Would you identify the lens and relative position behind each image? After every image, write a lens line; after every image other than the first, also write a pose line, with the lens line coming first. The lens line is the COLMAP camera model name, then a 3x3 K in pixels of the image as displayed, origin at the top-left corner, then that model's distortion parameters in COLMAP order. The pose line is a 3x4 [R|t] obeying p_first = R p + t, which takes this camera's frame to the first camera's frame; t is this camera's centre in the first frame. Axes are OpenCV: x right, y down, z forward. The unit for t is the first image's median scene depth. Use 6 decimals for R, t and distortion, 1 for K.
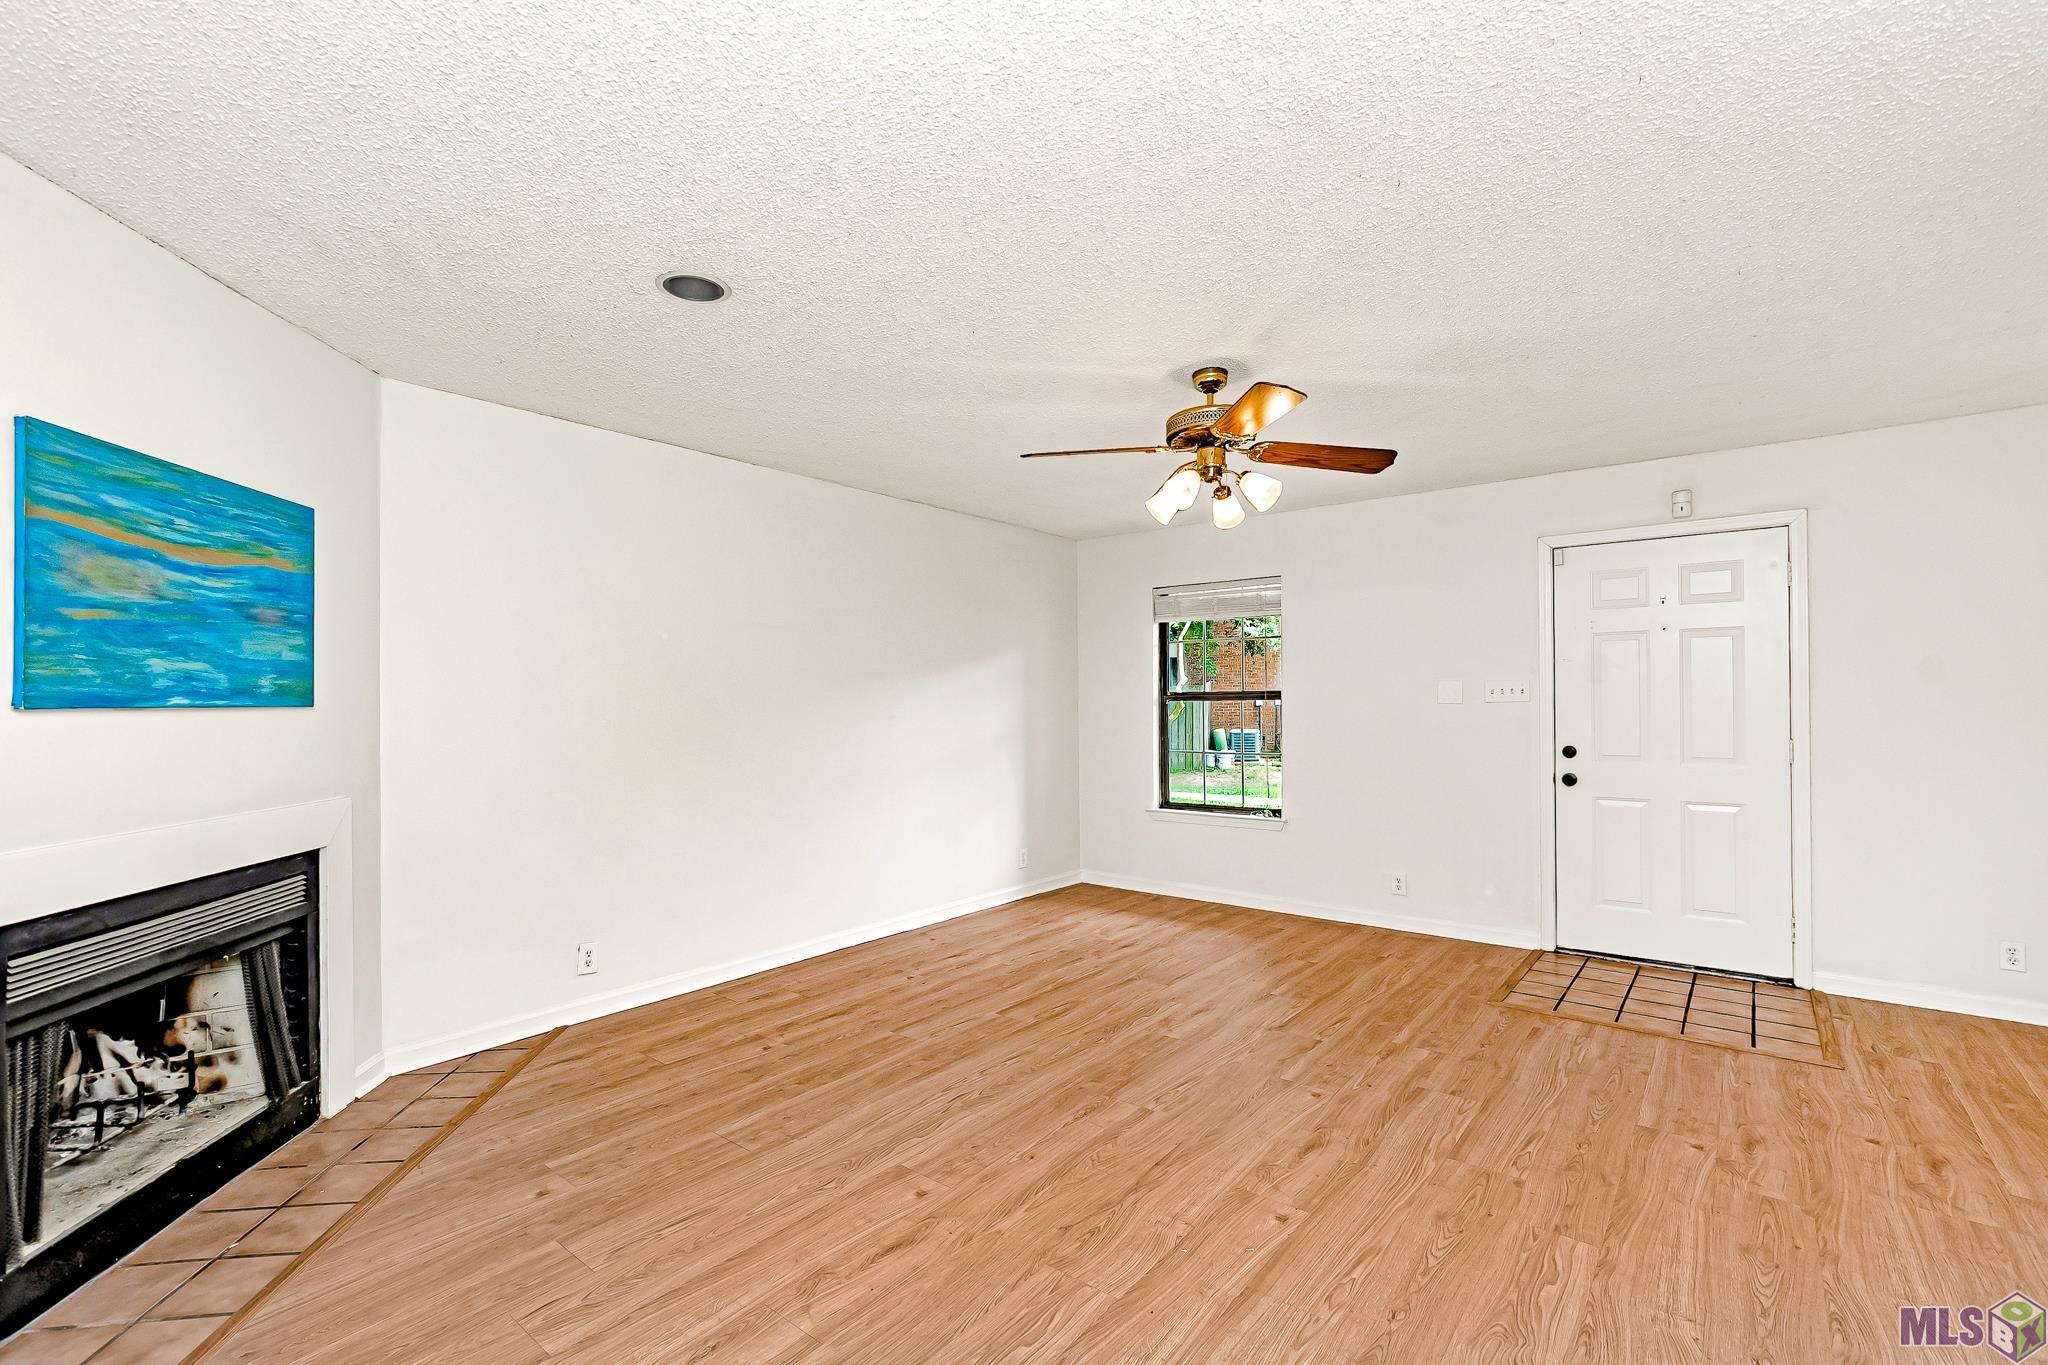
lens RADIAL K [[946.6, 0, 1036.9], [0, 946.6, 699.4], [0, 0, 1]] dist [0.010596, -0.003094]
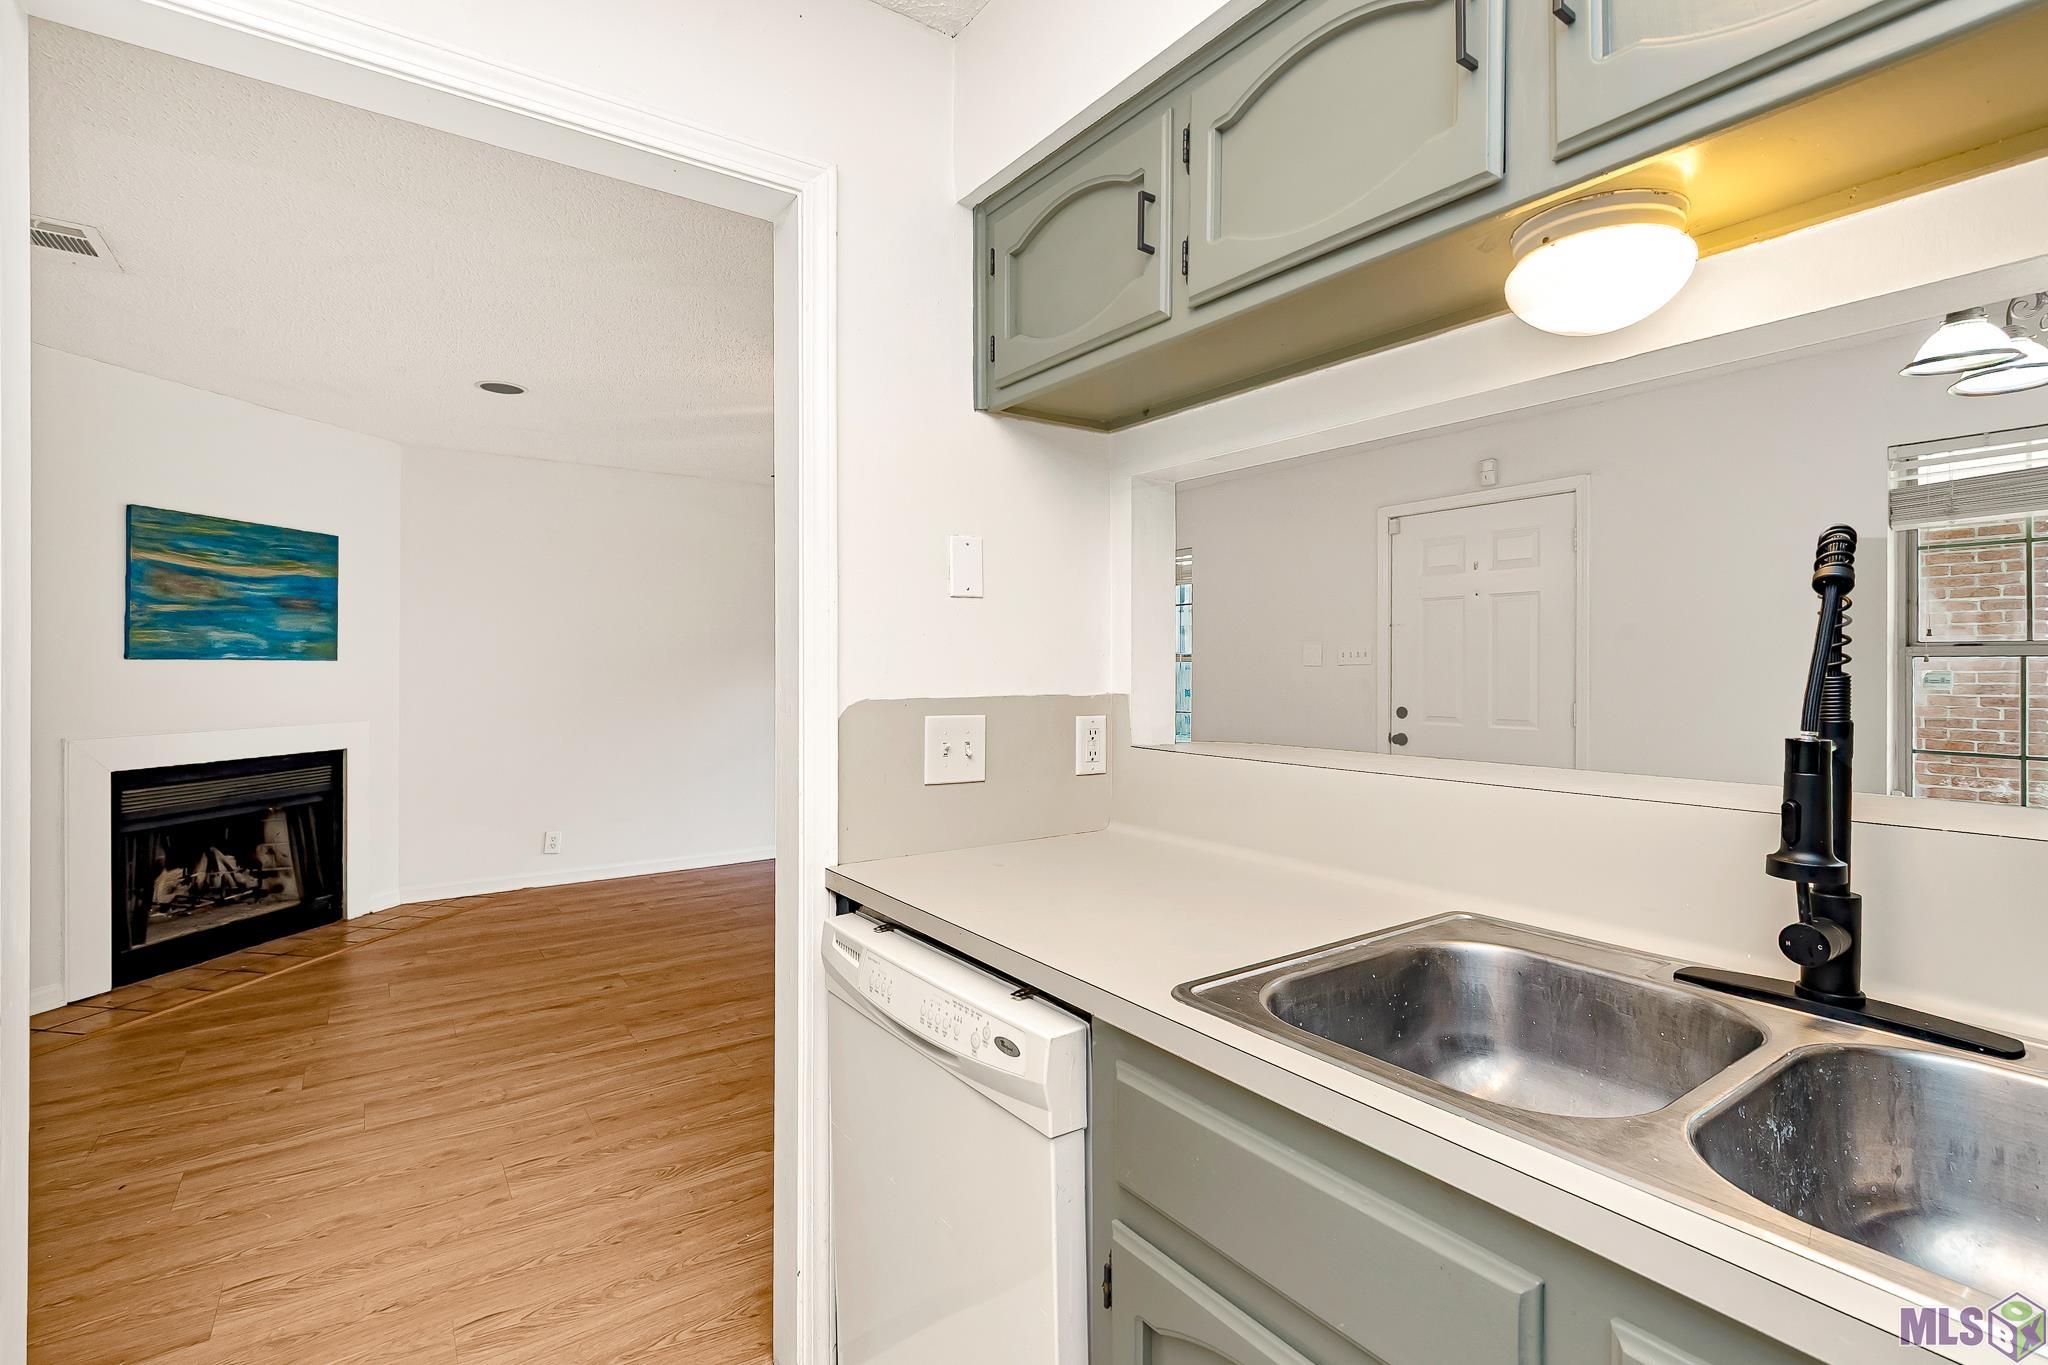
lens RADIAL K [[995.5, 0, 1052.2], [0, 995.5, 670.6], [0, 0, 1]] dist [0.002896, -0.001617]
pose [[0.960418, 0.007552, -0.278459, 0.887848], [-0.005650, 0.999955, 0.007631, 0.005296], [0.278504, -0.005755, 0.960418, -0.279161]]
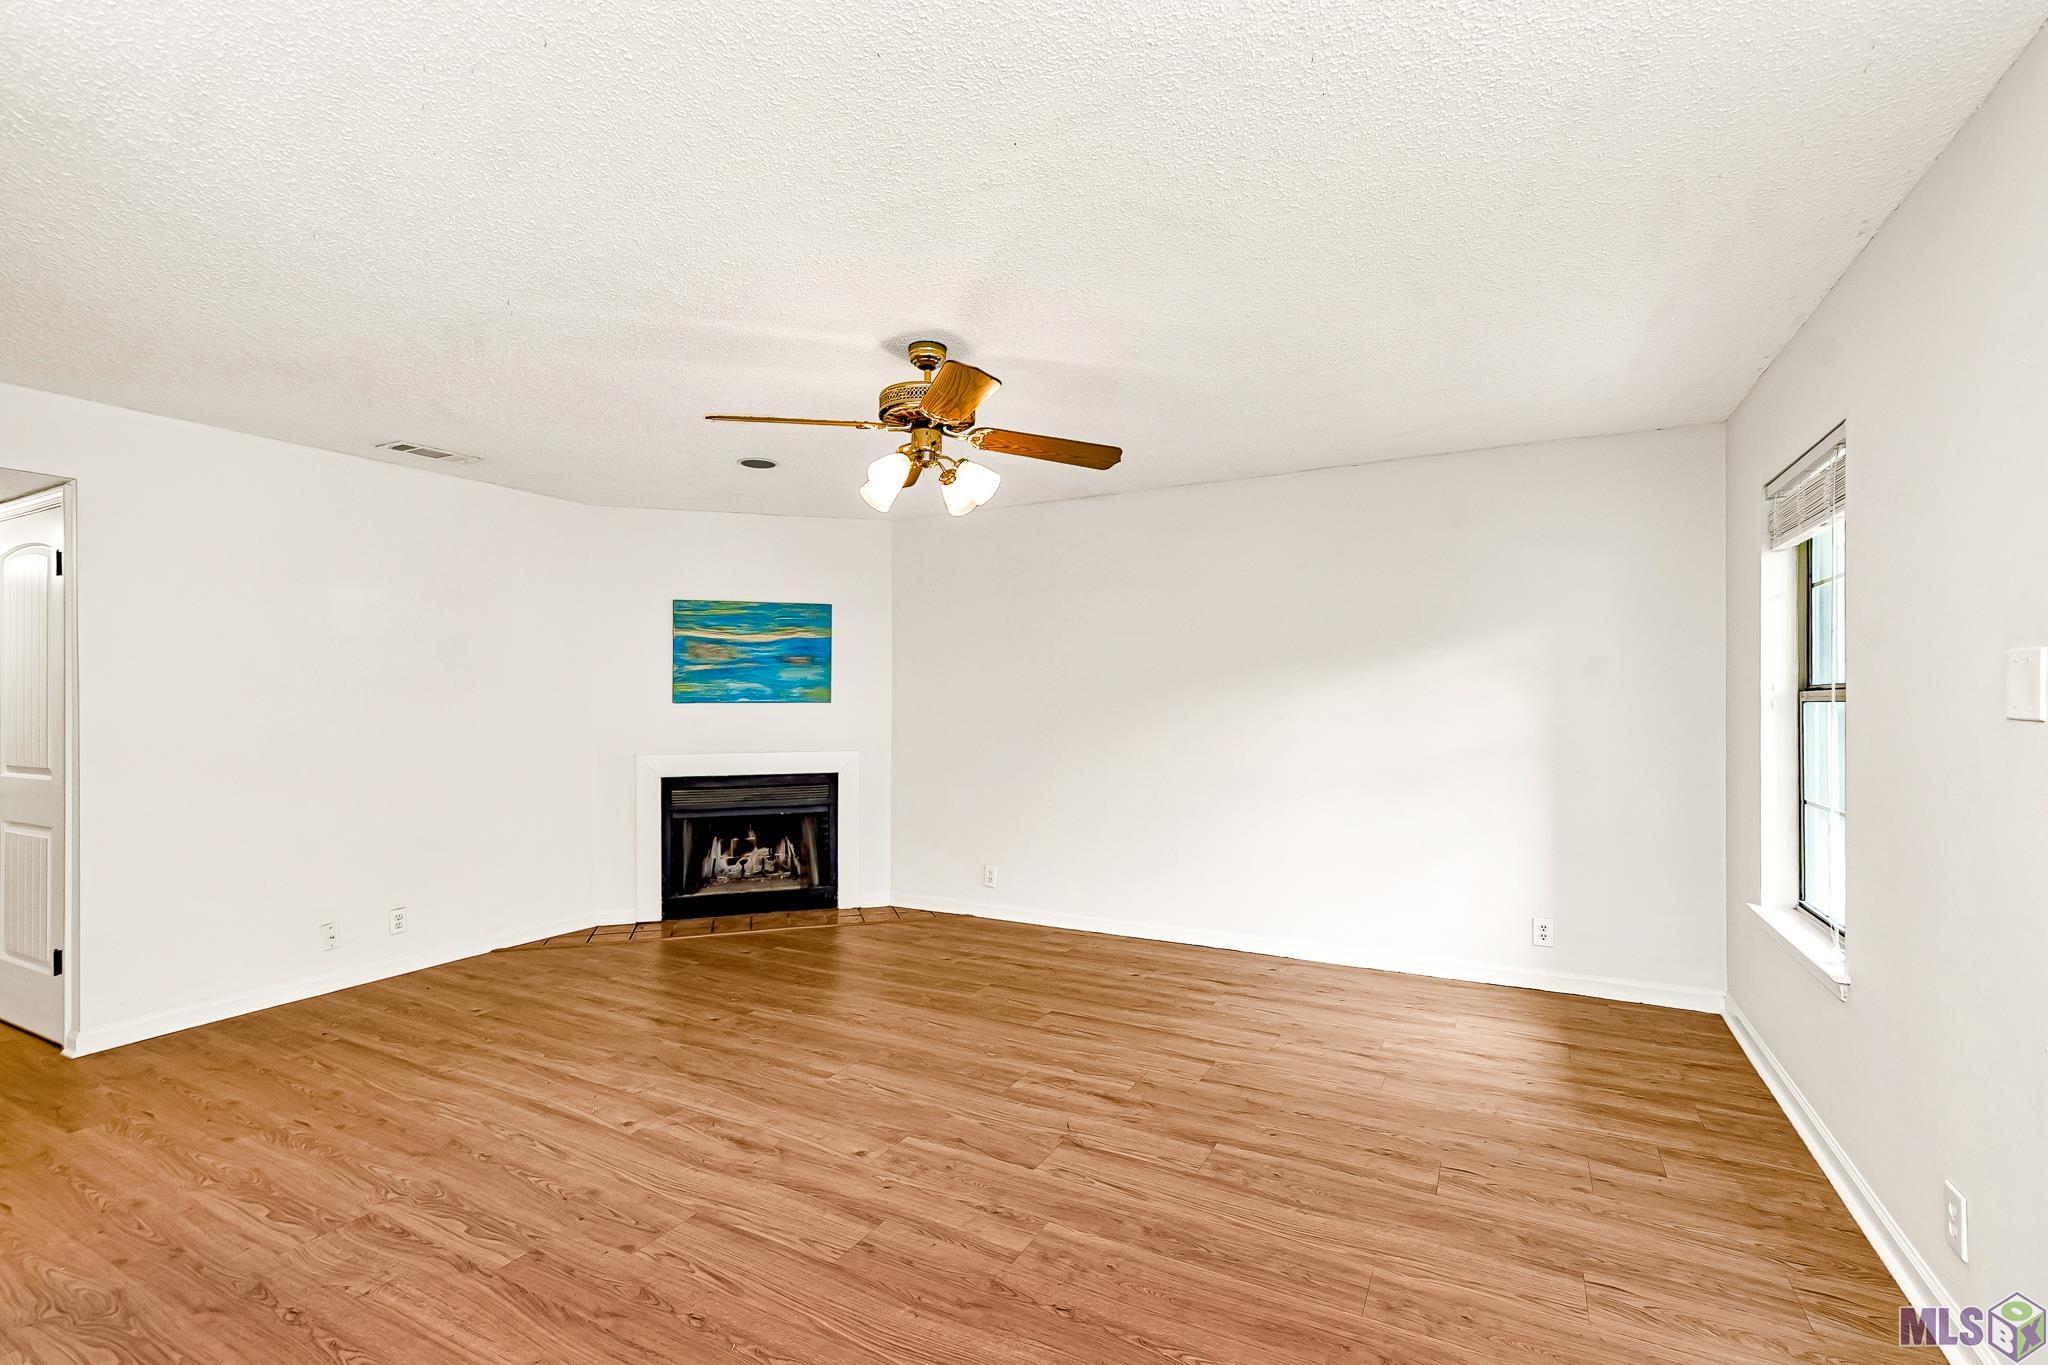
lens RADIAL K [[946.6, 0, 984.9], [0, 946.6, 693.5], [0, 0, 1]] dist [0.010596, -0.003094]
pose [[0.111367, -0.001067, -0.993779, 1.324168], [0.006802, 0.999977, -0.000311, -0.008228], [0.993756, -0.006725, 0.111372, 1.143975]]
